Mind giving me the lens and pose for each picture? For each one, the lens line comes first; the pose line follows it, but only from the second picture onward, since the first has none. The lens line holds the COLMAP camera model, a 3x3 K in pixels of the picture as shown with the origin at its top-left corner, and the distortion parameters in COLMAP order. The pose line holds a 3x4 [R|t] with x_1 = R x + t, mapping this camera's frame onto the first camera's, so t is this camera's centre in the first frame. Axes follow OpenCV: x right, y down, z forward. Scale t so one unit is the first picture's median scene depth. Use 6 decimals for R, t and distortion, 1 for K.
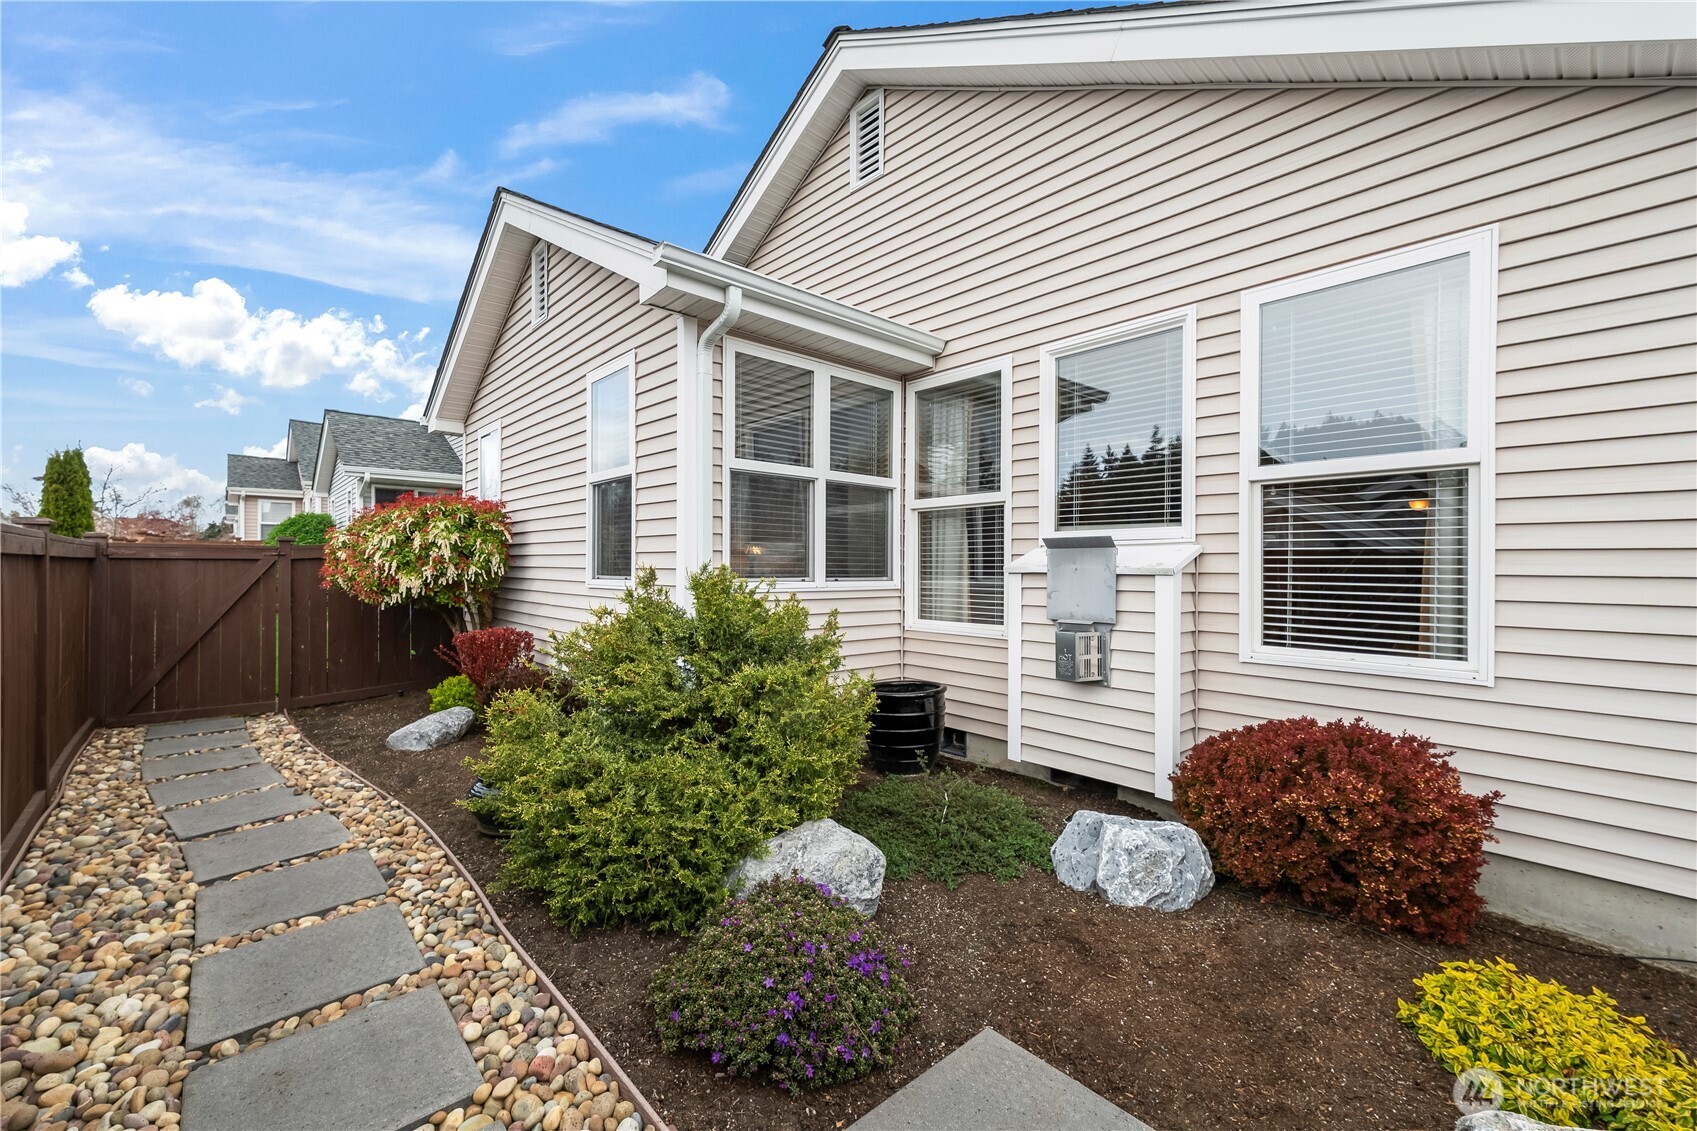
lens RADIAL K [[696.1, 0, 853.1], [0, 696.1, 568.7], [0, 0, 1]] dist [0.004488, 0.001001]
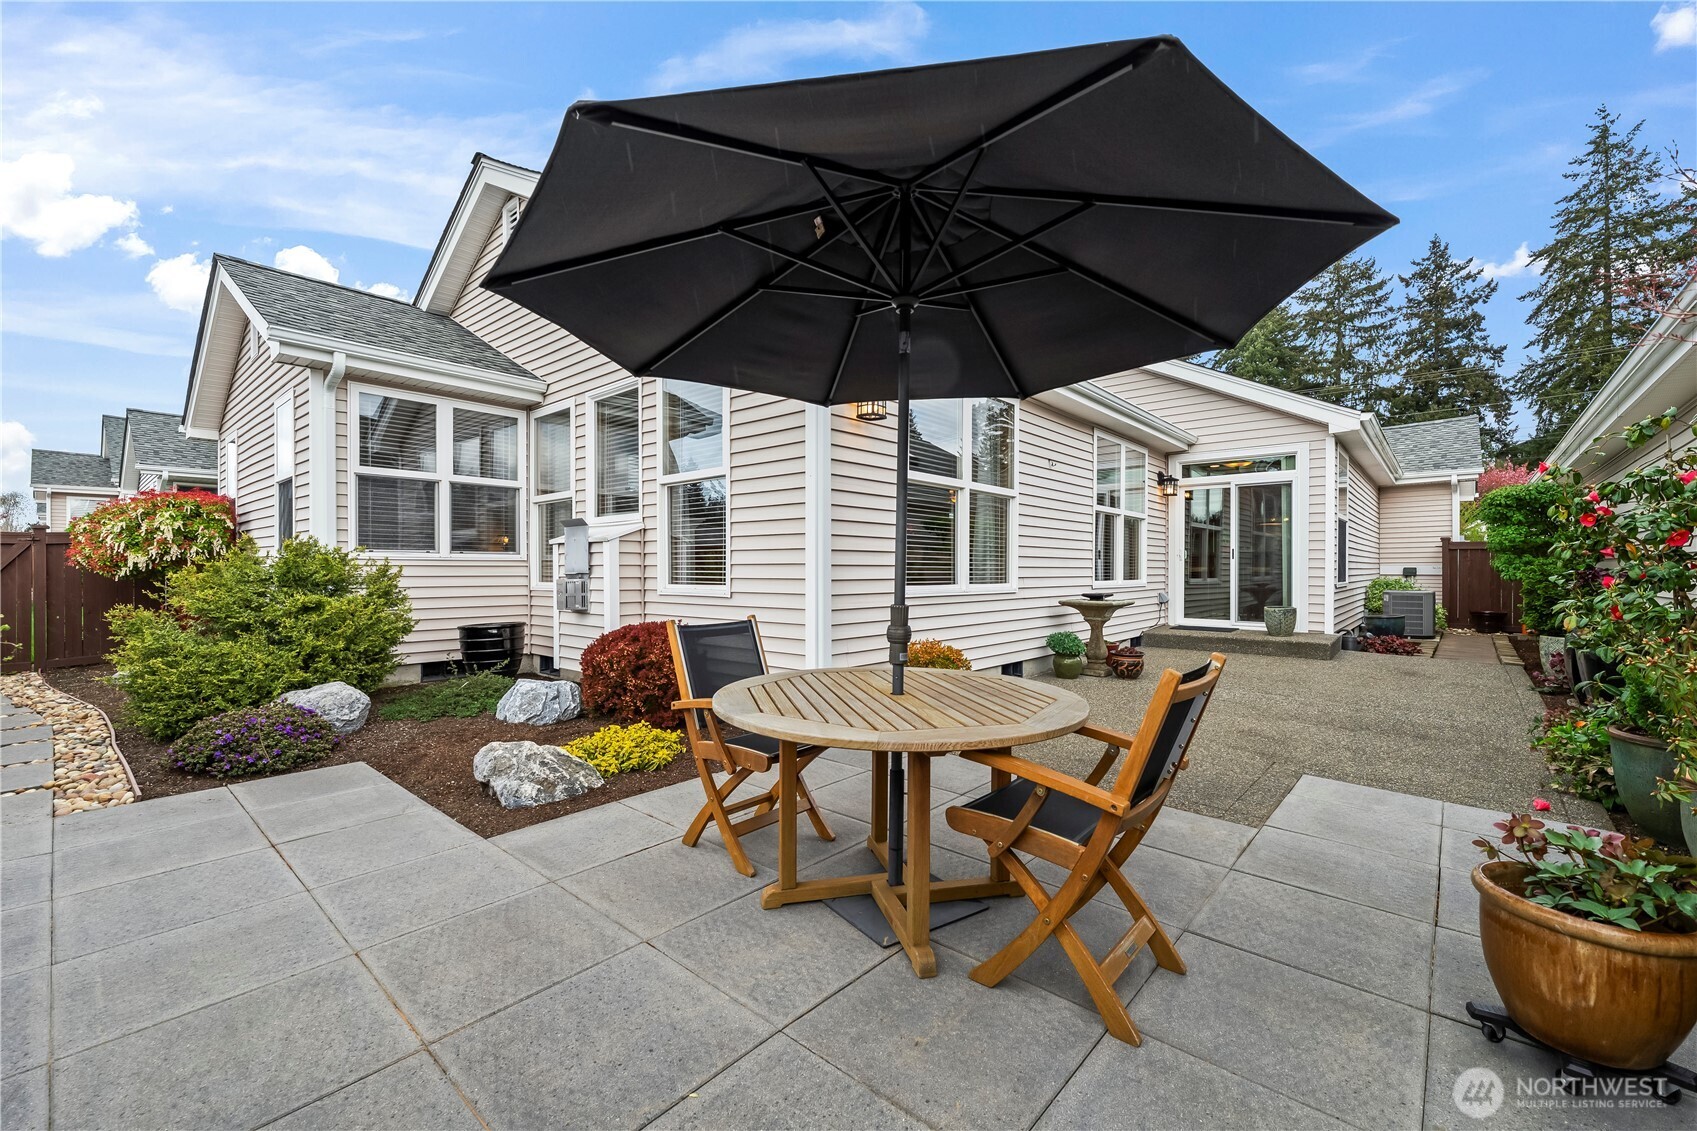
lens RADIAL K [[696.1, 0, 843.5], [0, 696.1, 567.8], [0, 0, 1]] dist [0.004488, 0.001001]
pose [[0.993503, -0.007690, 0.113545, 0.515914], [0.007956, 0.999967, -0.001896, 0.049549], [-0.113526, 0.002787, 0.993531, -0.433252]]
